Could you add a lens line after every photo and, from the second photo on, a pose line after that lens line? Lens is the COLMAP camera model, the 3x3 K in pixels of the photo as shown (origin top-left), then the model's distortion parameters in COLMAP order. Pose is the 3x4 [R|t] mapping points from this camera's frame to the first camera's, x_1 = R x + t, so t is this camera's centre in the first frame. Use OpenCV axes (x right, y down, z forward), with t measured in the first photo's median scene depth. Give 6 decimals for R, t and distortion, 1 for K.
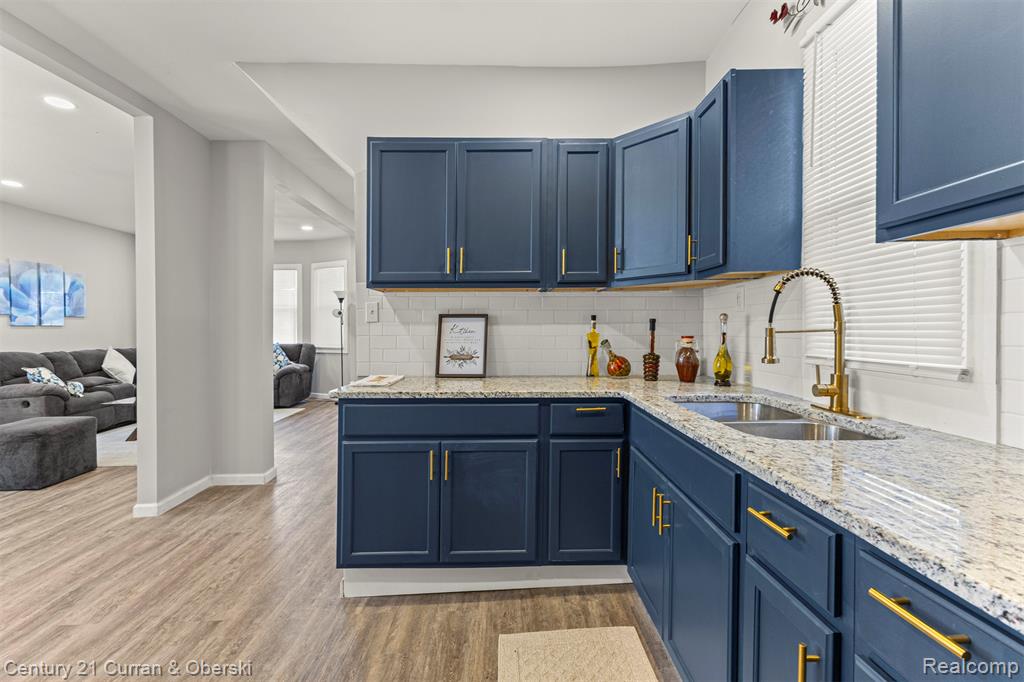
lens RADIAL K [[444.9, 0, 504.7], [0, 444.9, 334.5], [0, 0, 1]] dist [0.010872, -0.002185]
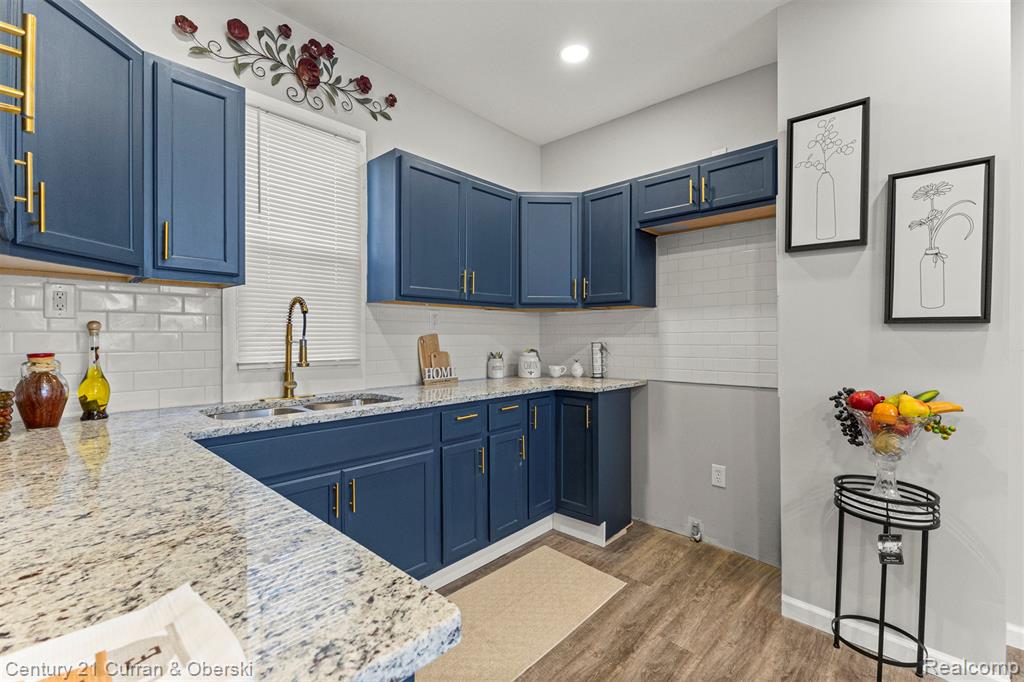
lens RADIAL K [[444.9, 0, 513.4], [0, 444.9, 339.7], [0, 0, 1]] dist [0.010872, -0.002185]
pose [[-0.727101, 0.005844, 0.686505, -0.490199], [0.015259, 0.999854, 0.007650, -0.010363], [-0.686361, 0.016038, -0.727085, 0.994923]]
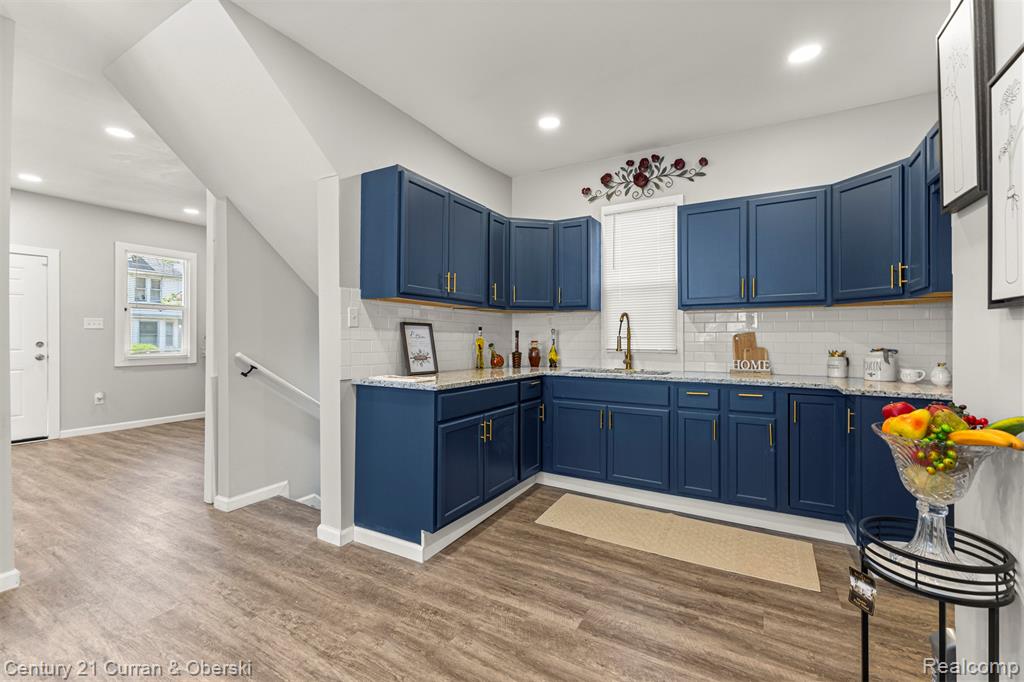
lens RADIAL K [[444.9, 0, 506.5], [0, 444.9, 339.1], [0, 0, 1]] dist [0.010872, -0.002185]
pose [[0.515288, 0.008344, 0.856976, -1.147547], [0.003848, 0.999920, -0.012050, 0.016963], [-0.857008, 0.009506, 0.515215, 0.187562]]
